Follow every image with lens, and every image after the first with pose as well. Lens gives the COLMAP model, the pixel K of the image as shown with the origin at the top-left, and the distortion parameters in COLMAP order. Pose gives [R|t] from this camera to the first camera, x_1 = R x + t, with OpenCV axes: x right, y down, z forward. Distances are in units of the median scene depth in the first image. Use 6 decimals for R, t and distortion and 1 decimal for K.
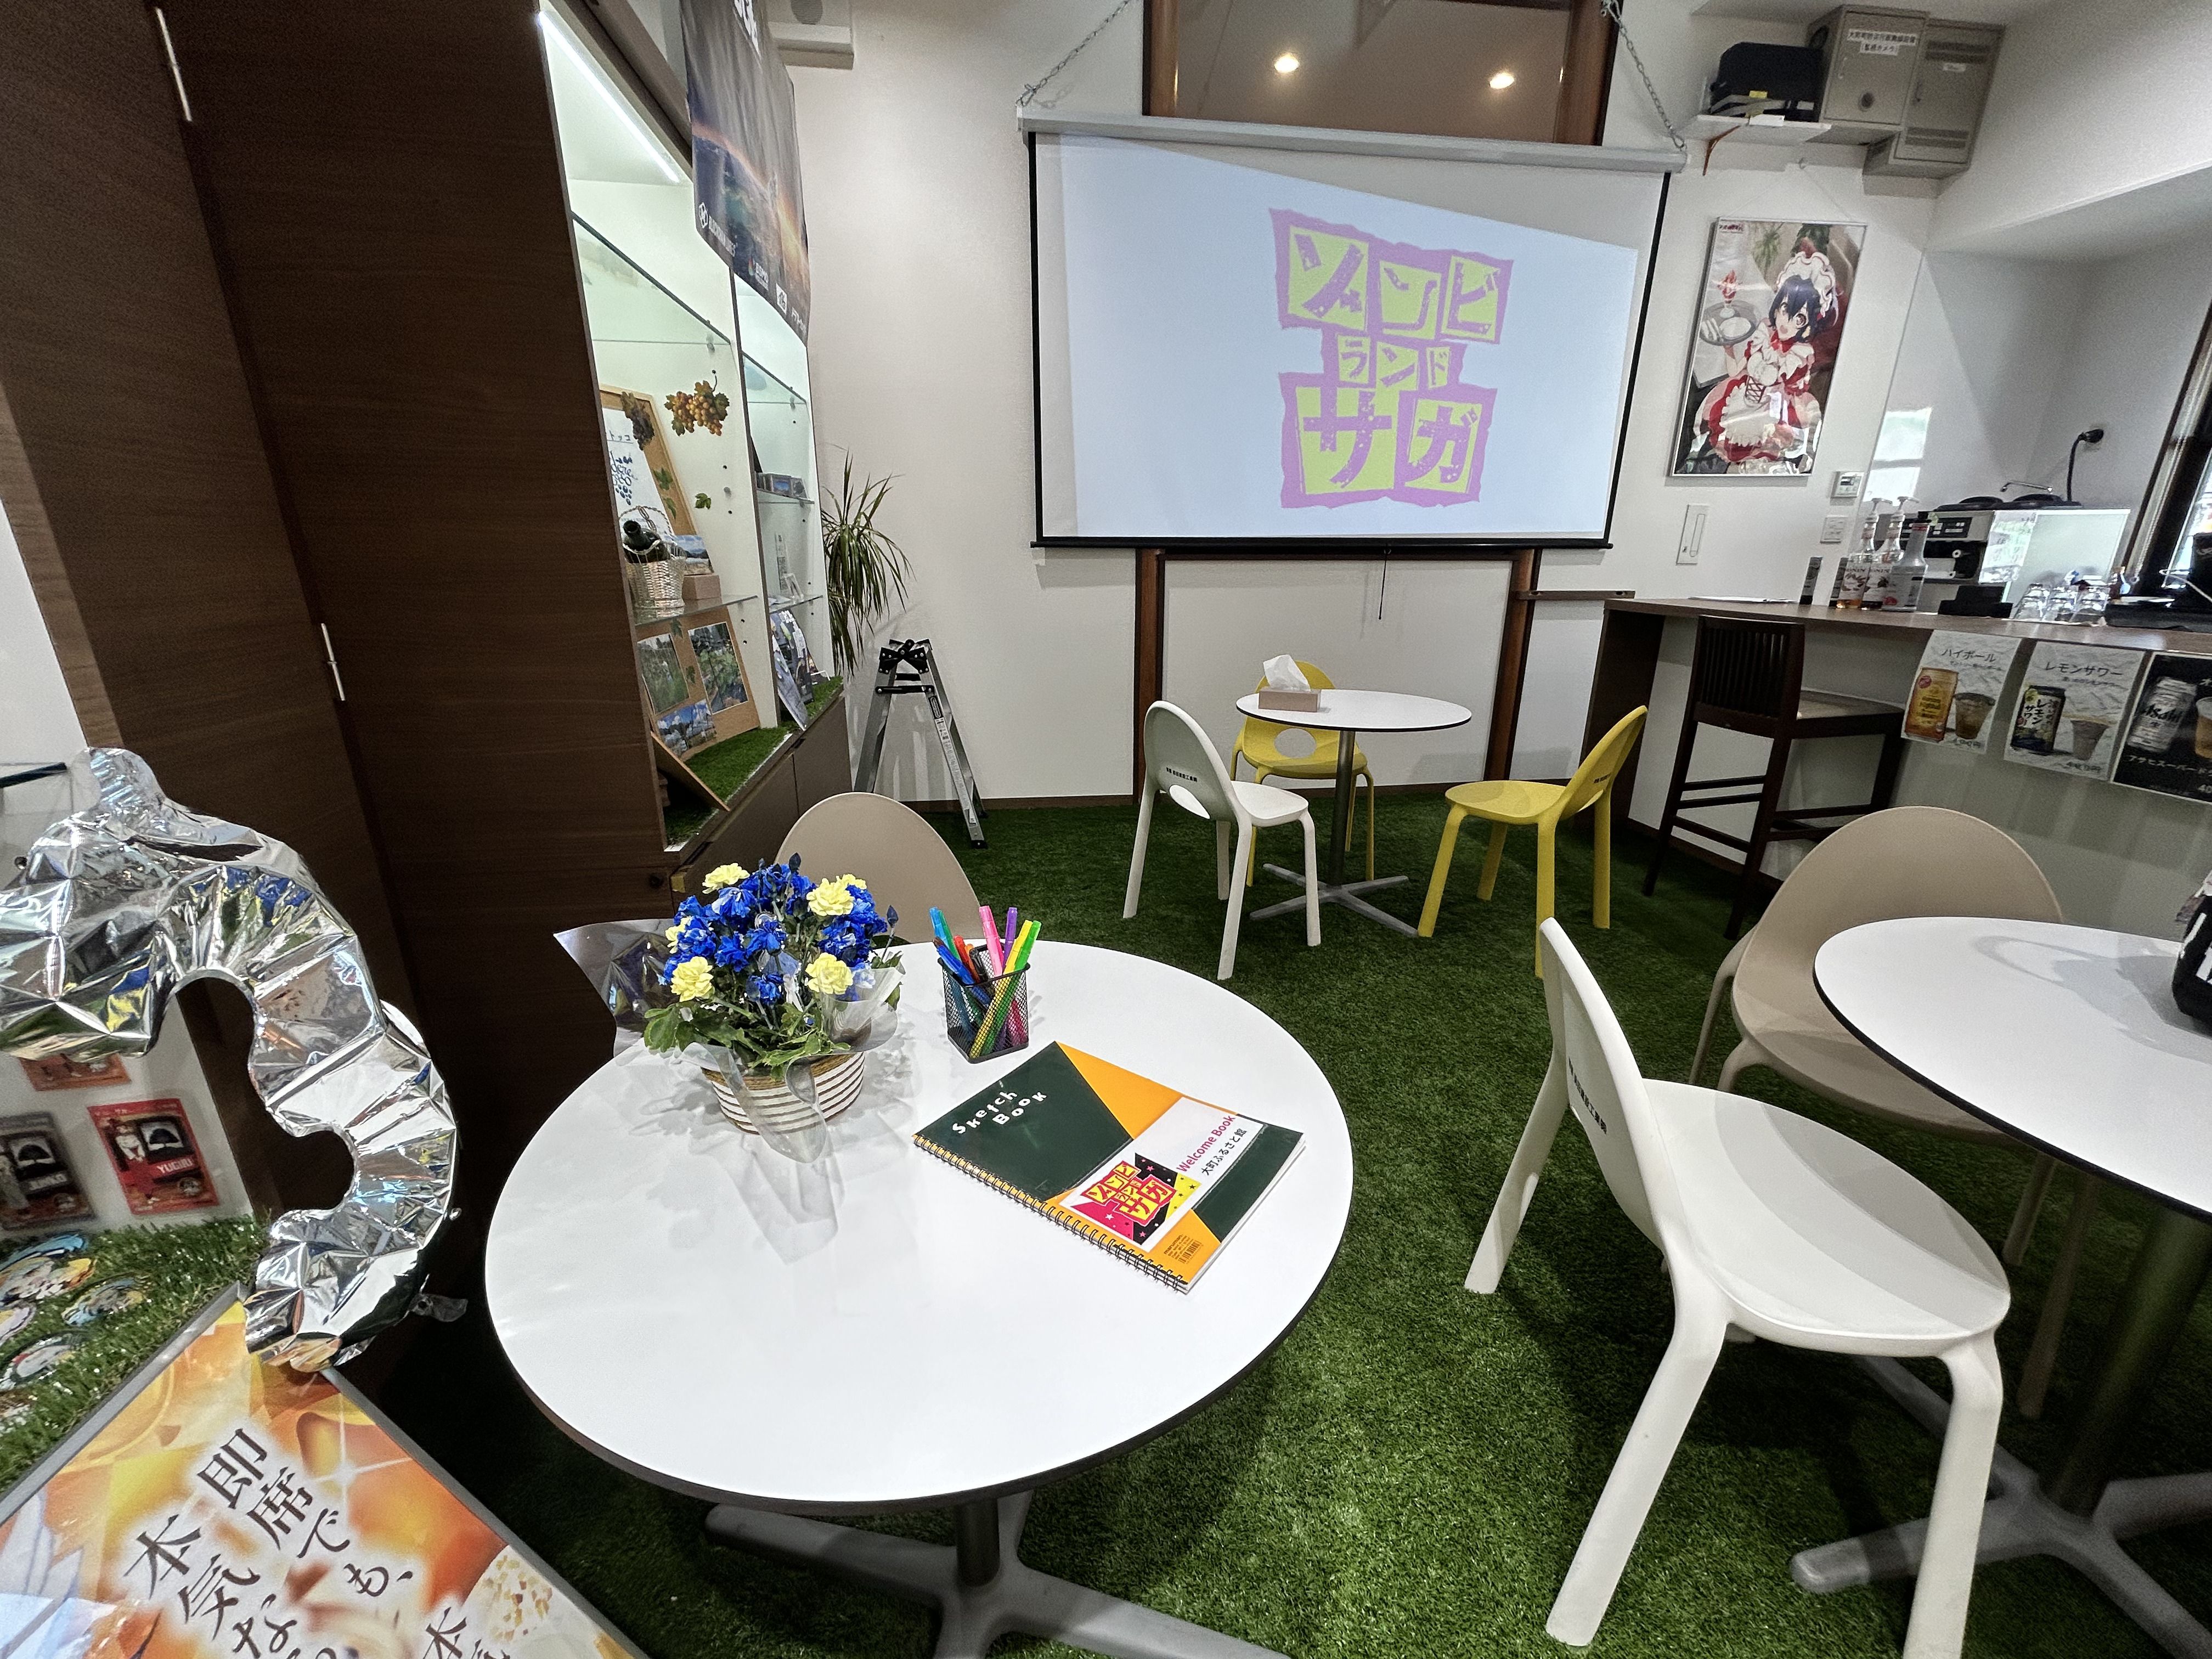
lens RADIAL K [[879.4, 0, 1106.0], [0, 879.4, 829.5], [0, 0, 1]] dist [0.001981, 0.000081]
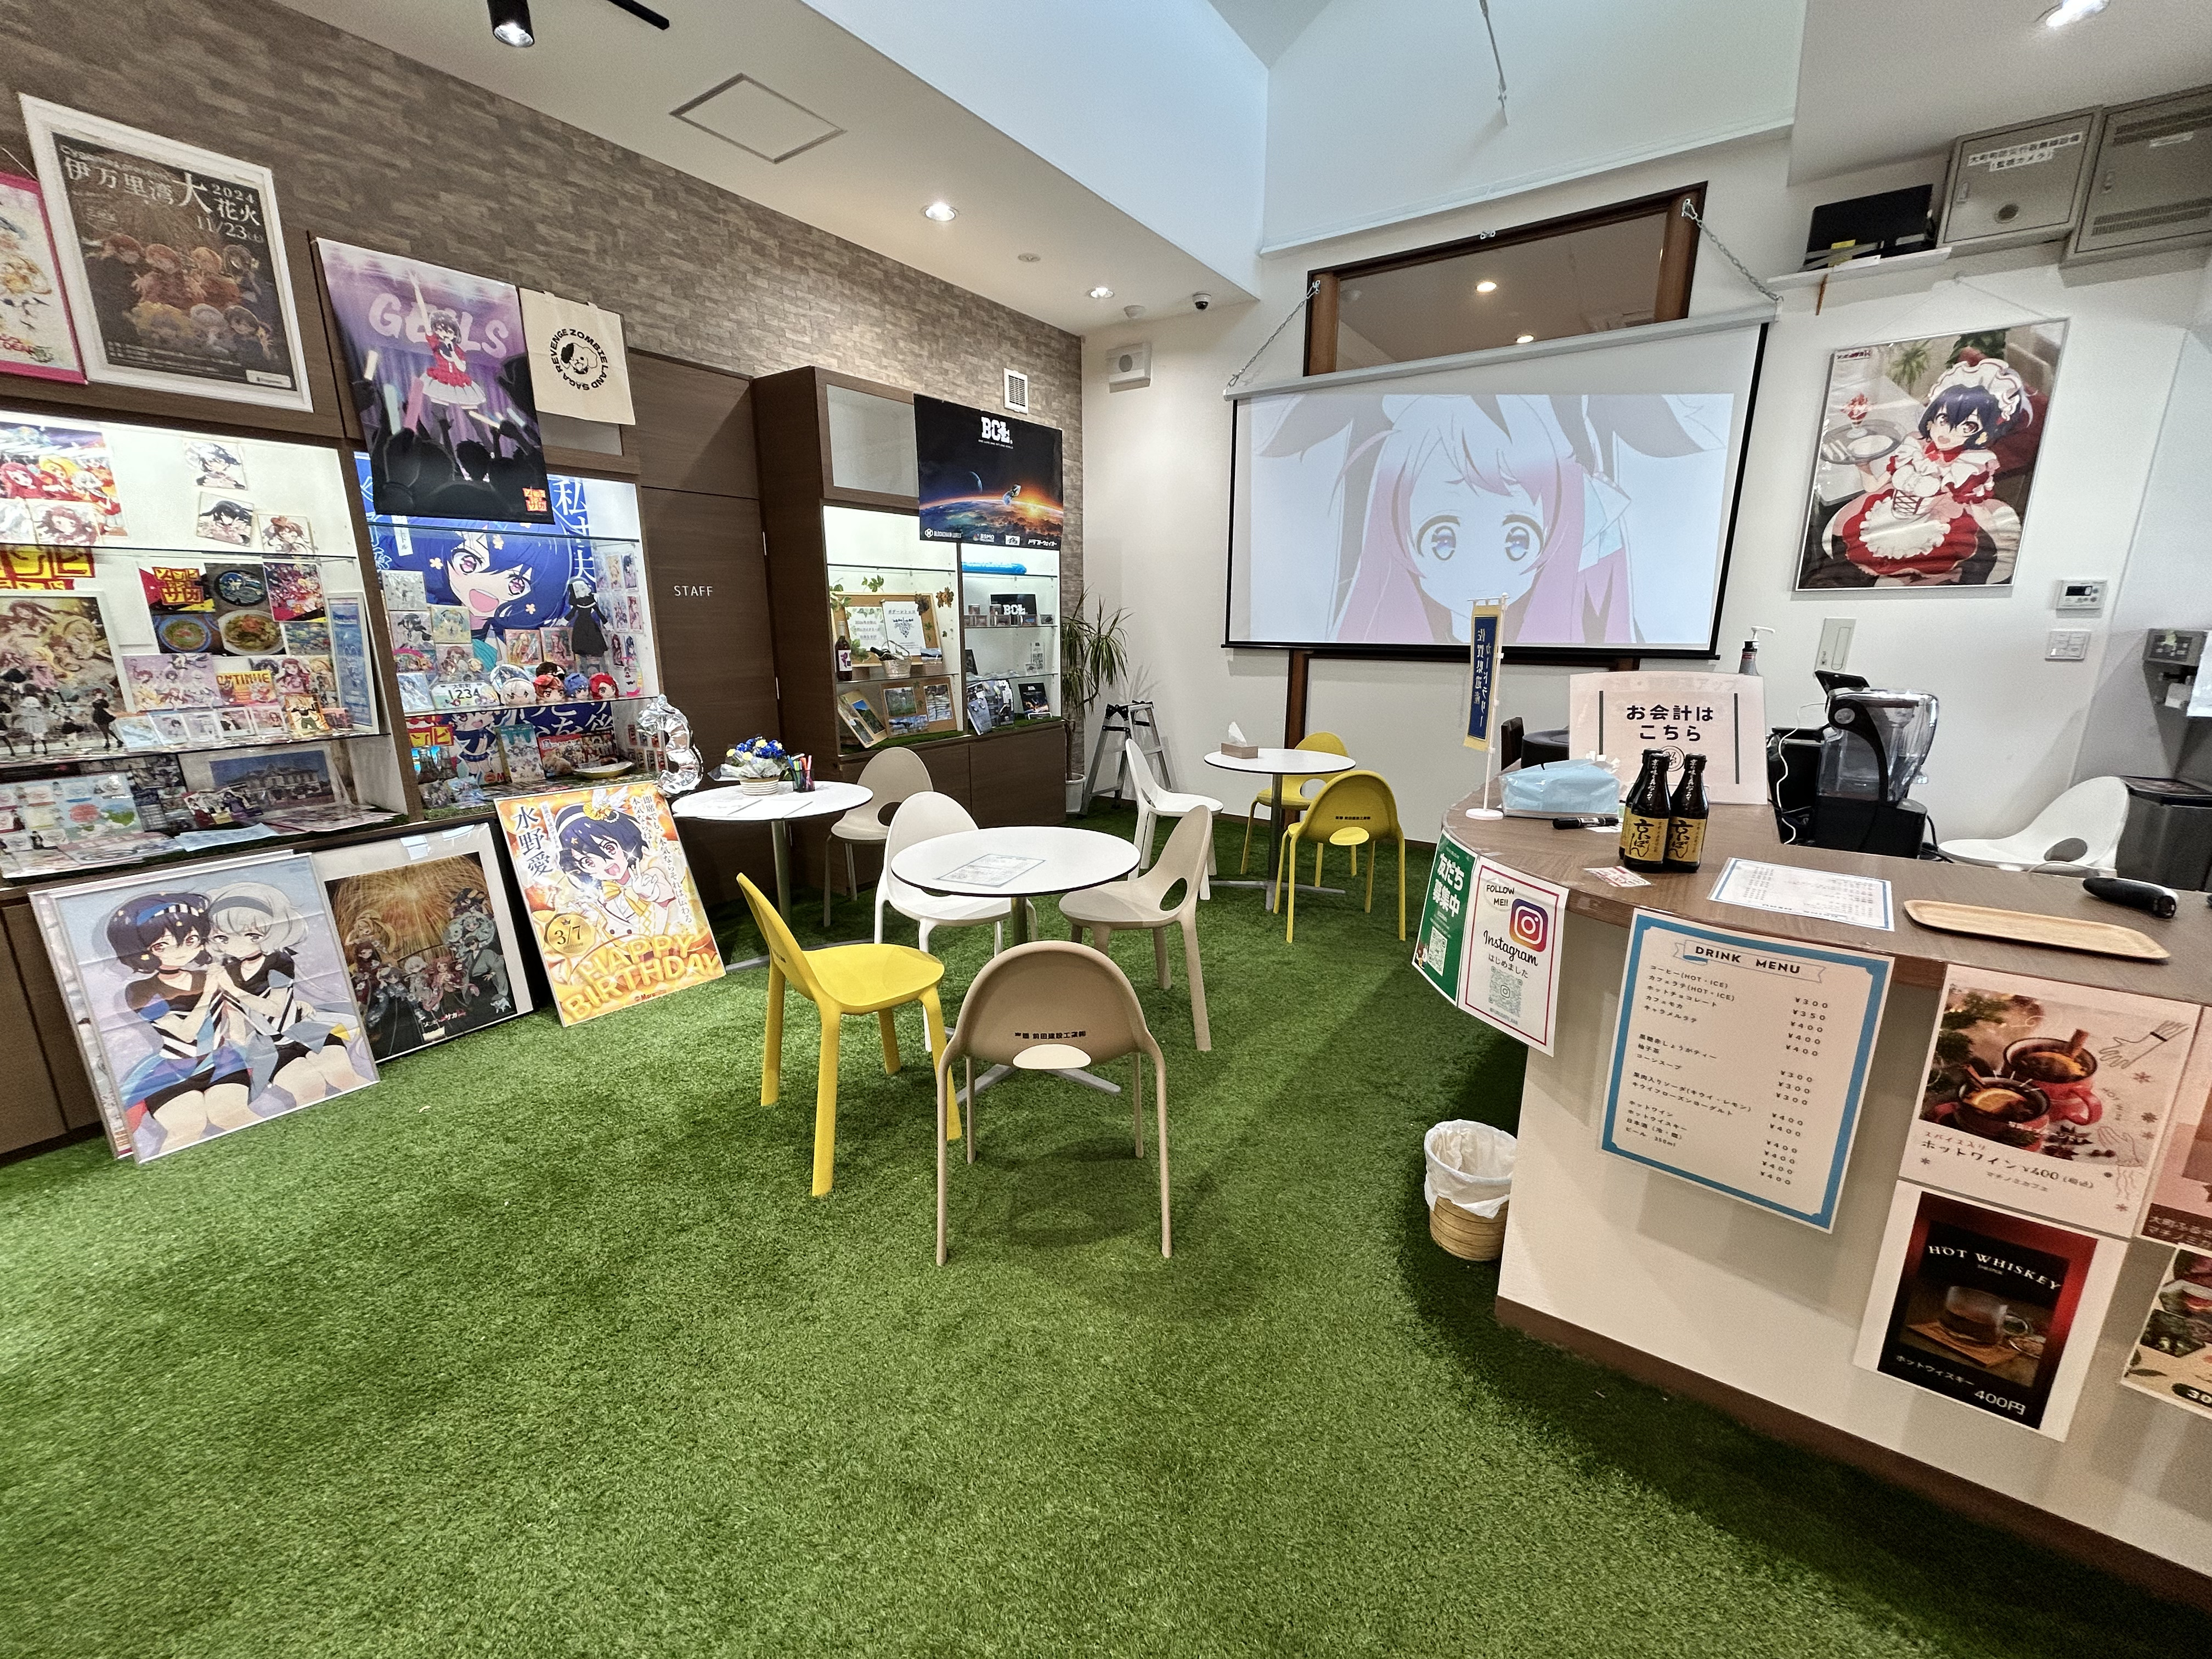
lens RADIAL K [[886.6, 0, 1106.0], [0, 886.6, 829.5], [0, 0, 1]] dist [-0.000972, 0.000230]
pose [[0.736015, 0.157415, -0.658409, 0.811913], [-0.207719, 0.978187, 0.001667, 0.027660], [0.644309, 0.135537, 0.752659, -0.242946]]
